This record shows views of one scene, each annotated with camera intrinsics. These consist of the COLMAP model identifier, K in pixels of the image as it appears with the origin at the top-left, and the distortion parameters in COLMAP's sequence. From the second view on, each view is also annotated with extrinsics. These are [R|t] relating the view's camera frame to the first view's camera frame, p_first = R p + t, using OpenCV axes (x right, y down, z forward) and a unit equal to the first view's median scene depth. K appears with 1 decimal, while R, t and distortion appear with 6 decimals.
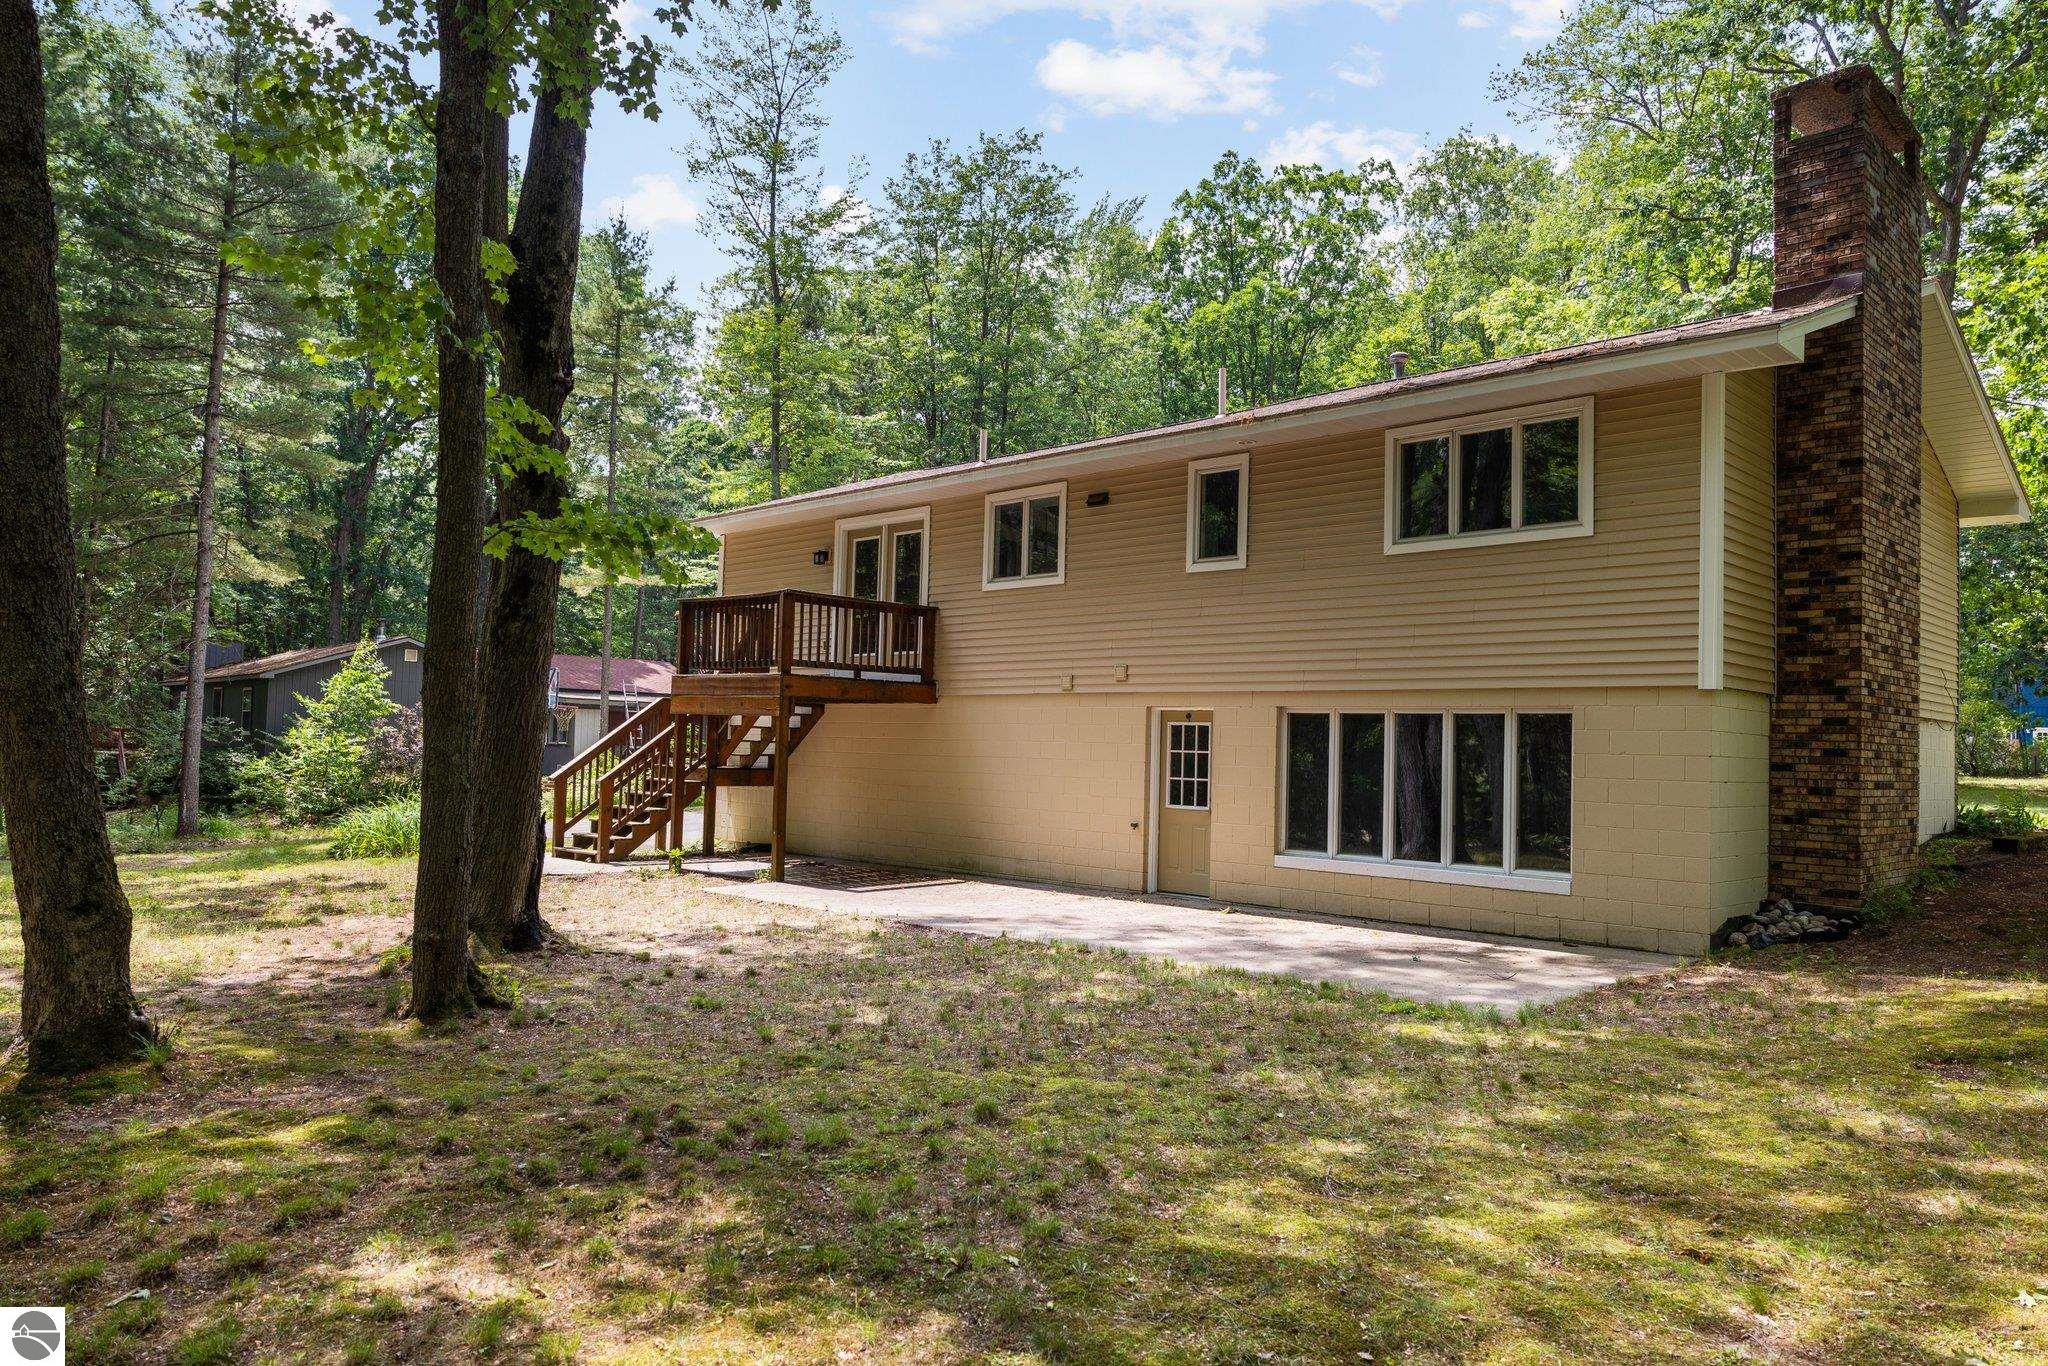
lens RADIAL K [[1355.9, 0, 1024.0], [0, 1355.9, 683.0], [0, 0, 1]] dist [-0.005437, -0.000622]
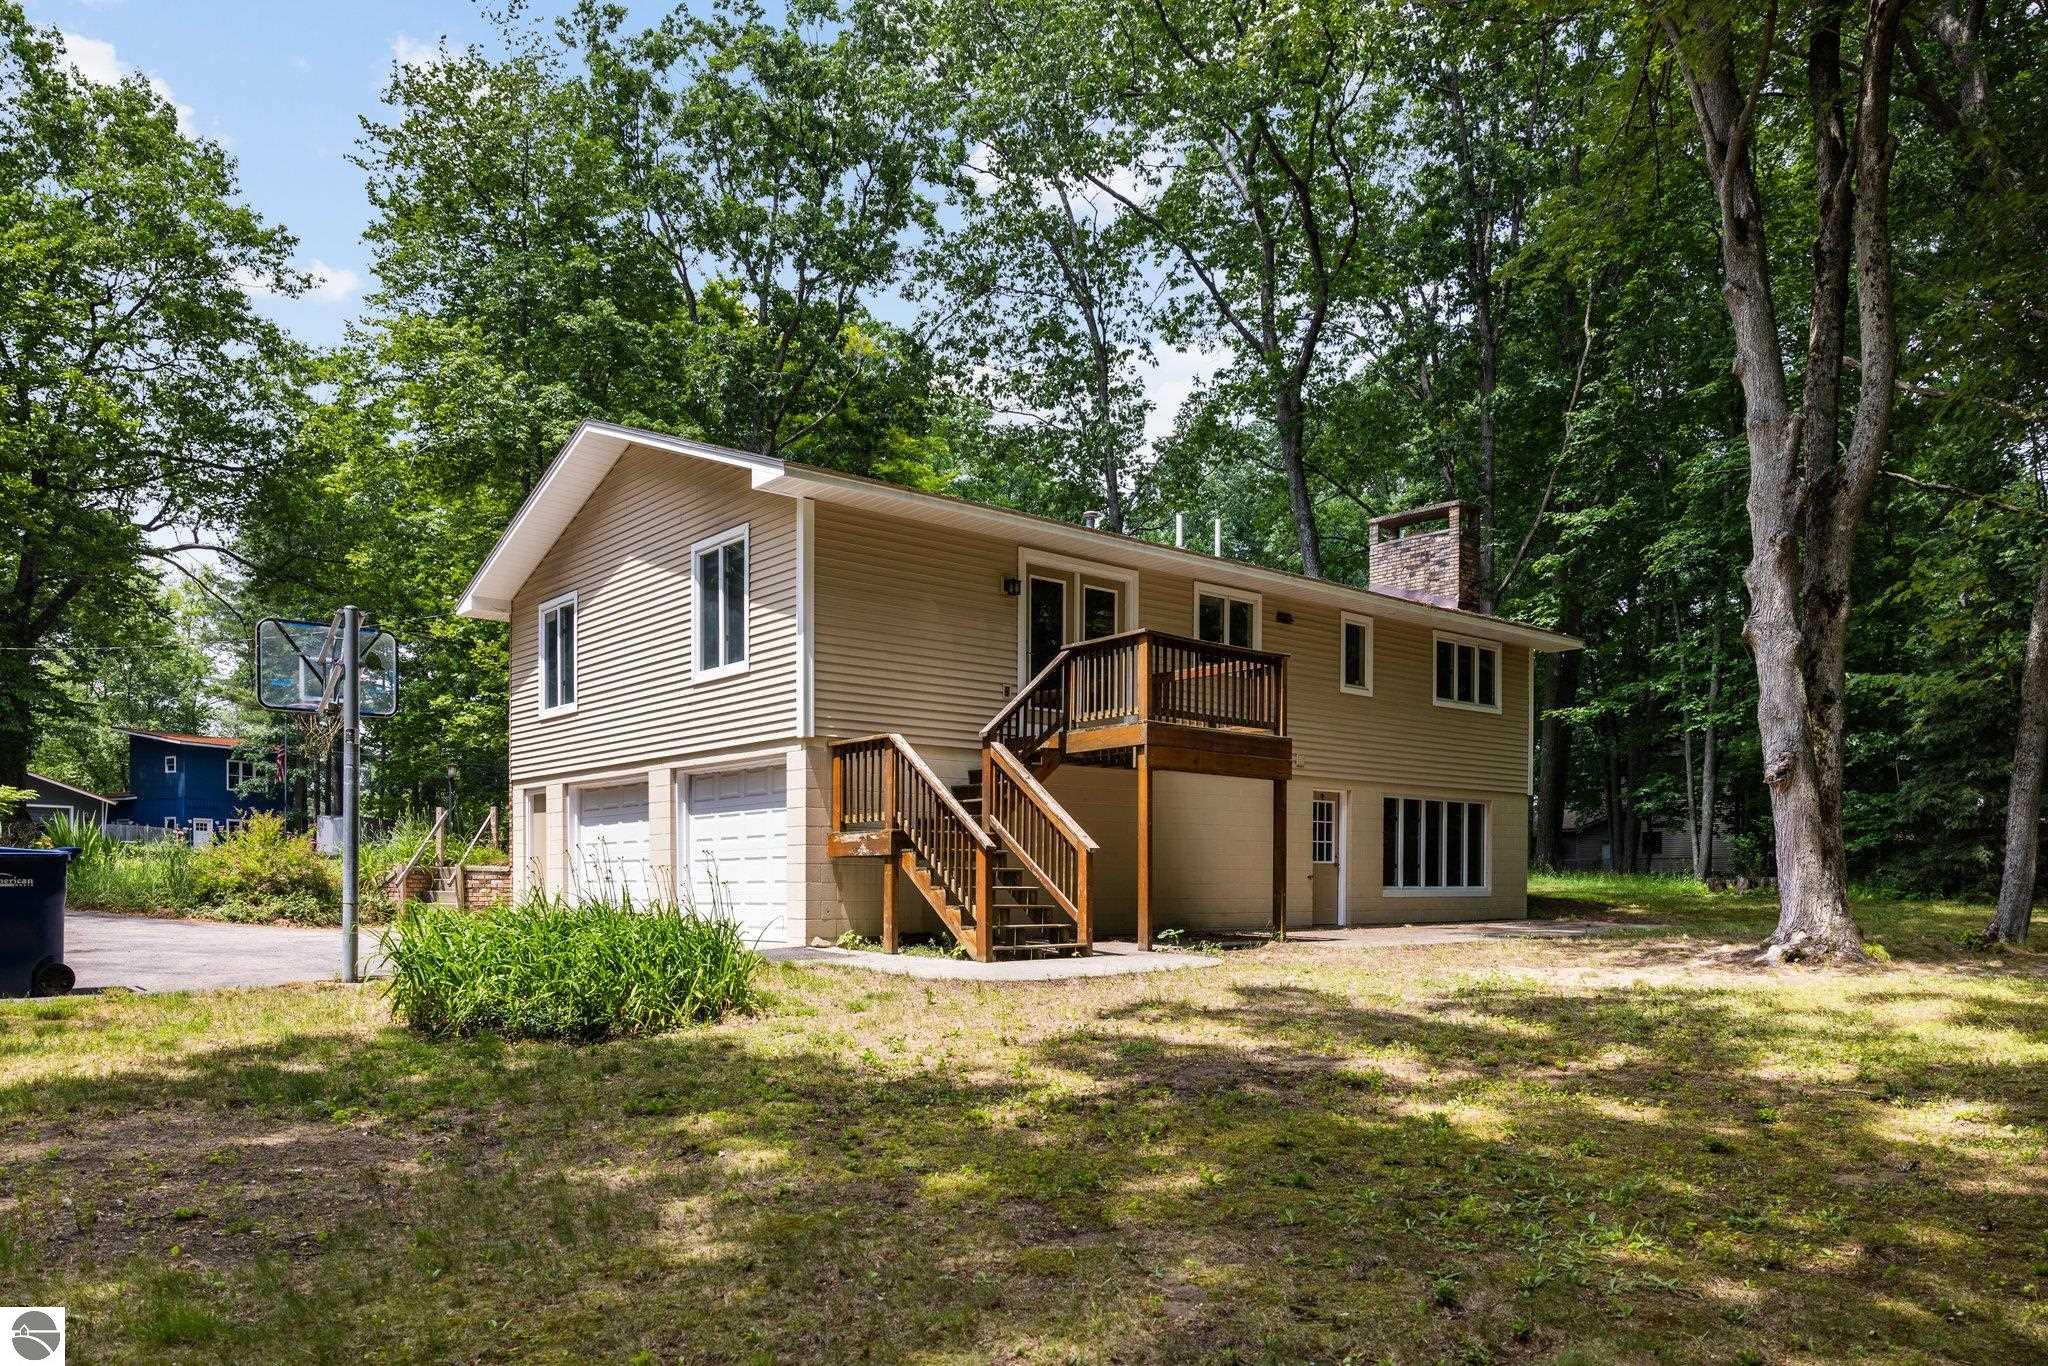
lens RADIAL K [[1355.9, 0, 1024.0], [0, 1355.9, 683.0], [0, 0, 1]] dist [-0.005437, -0.000622]
pose [[0.091340, 0.082928, 0.992361, -1.314048], [-0.076166, 0.994189, -0.076070, 0.039973], [-0.992903, -0.068636, 0.097125, 1.226428]]
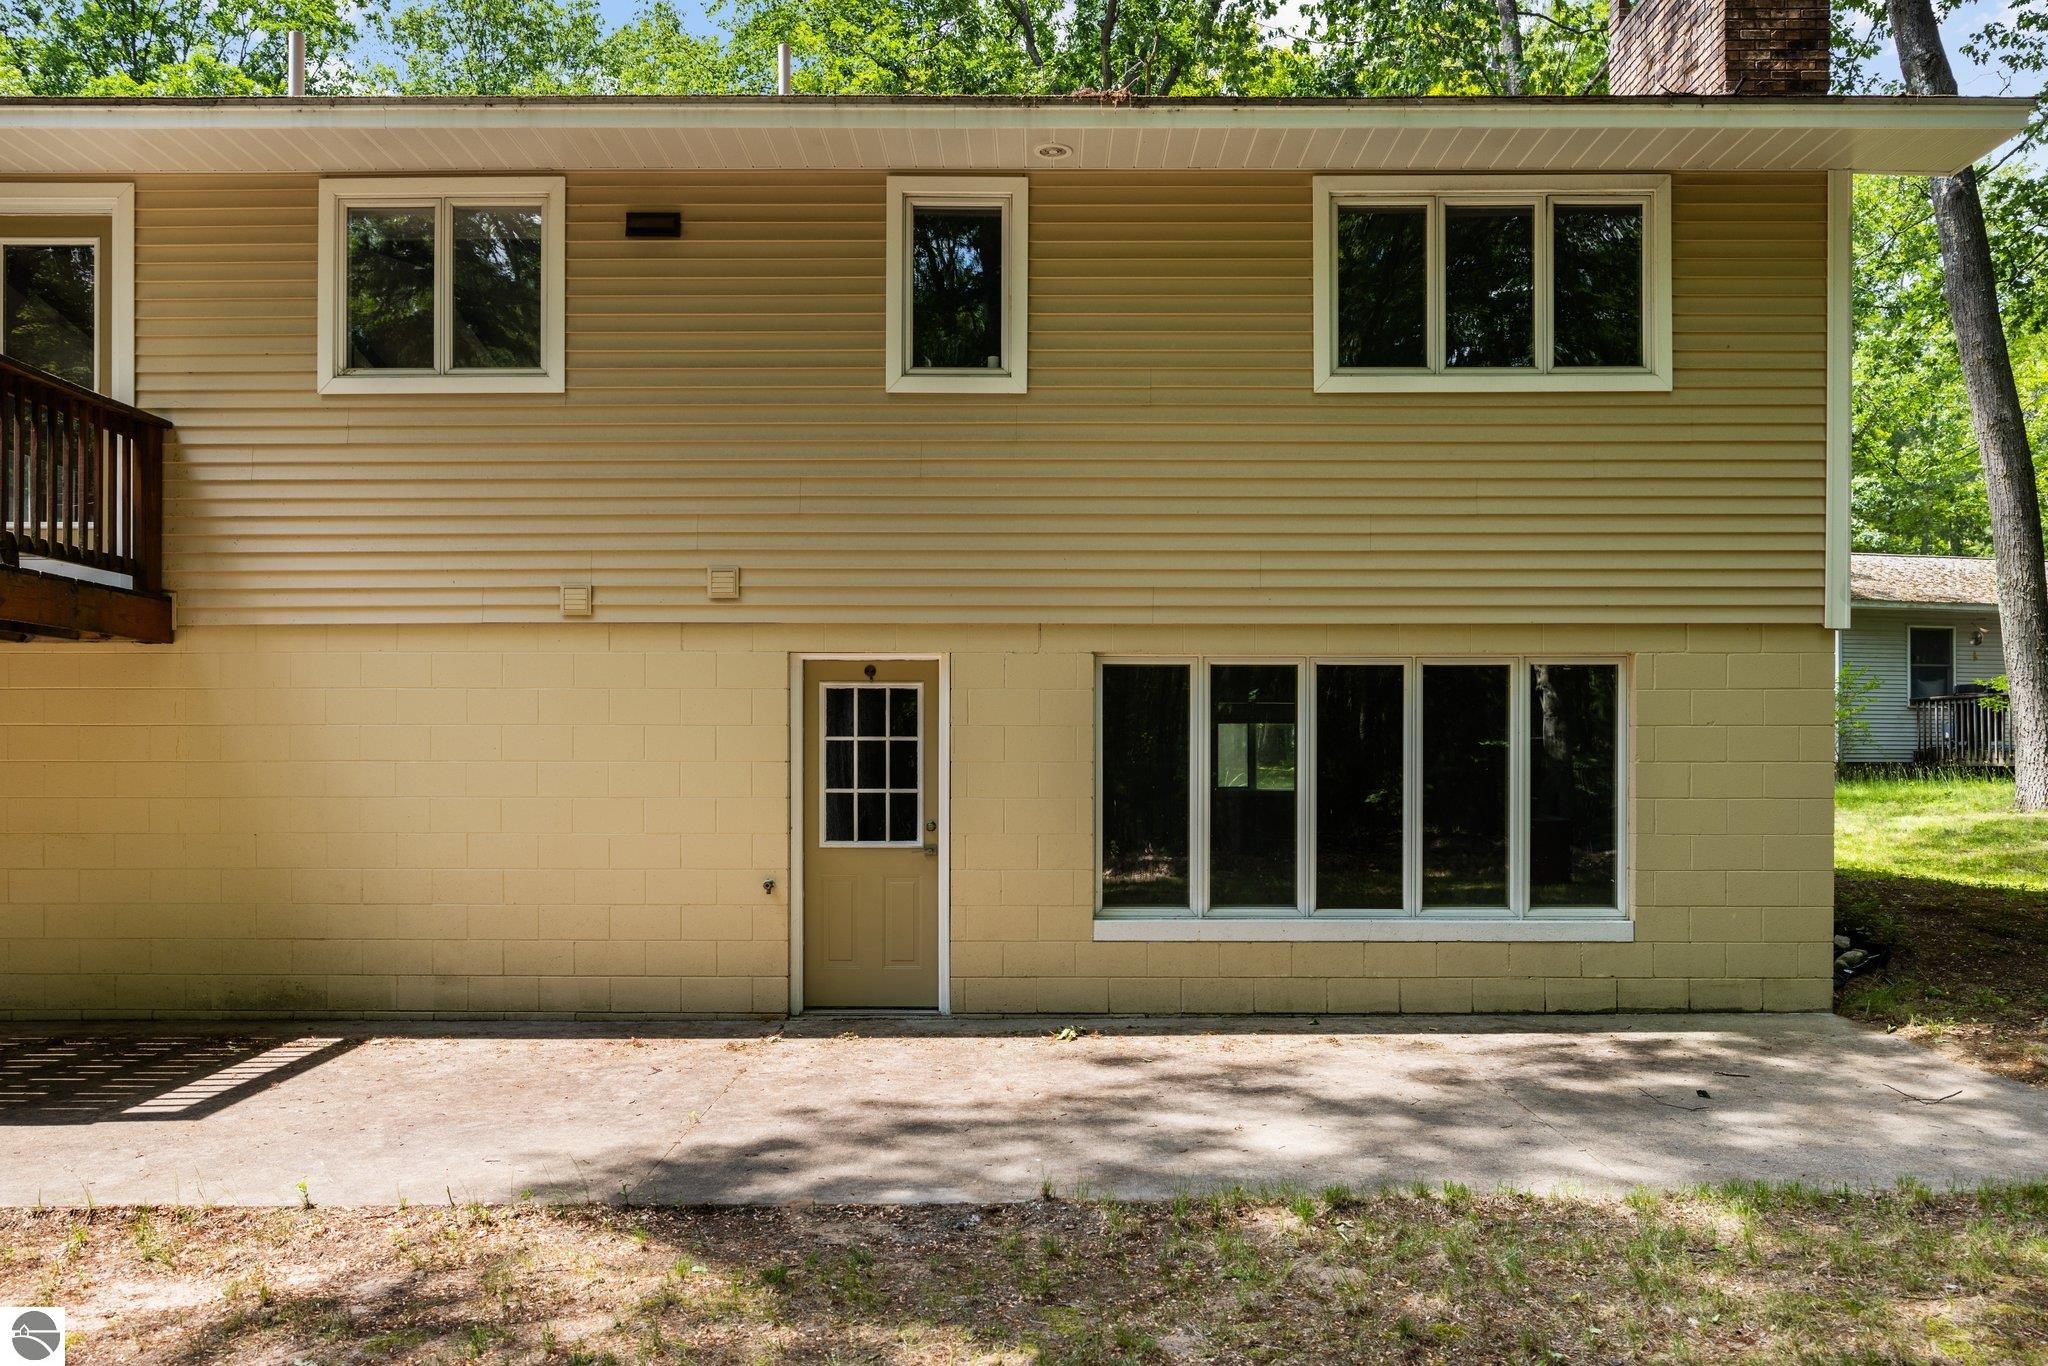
lens RADIAL K [[2054.5, 0, 1023.9], [0, 2054.5, 743.6], [0, 0, 1]] dist [-0.012874, -0.000026]
pose [[0.713148, -0.029026, 0.700412, -0.409247], [-0.014193, 0.998340, 0.055824, 0.008003], [-0.700869, -0.049752, 0.711552, 0.413509]]
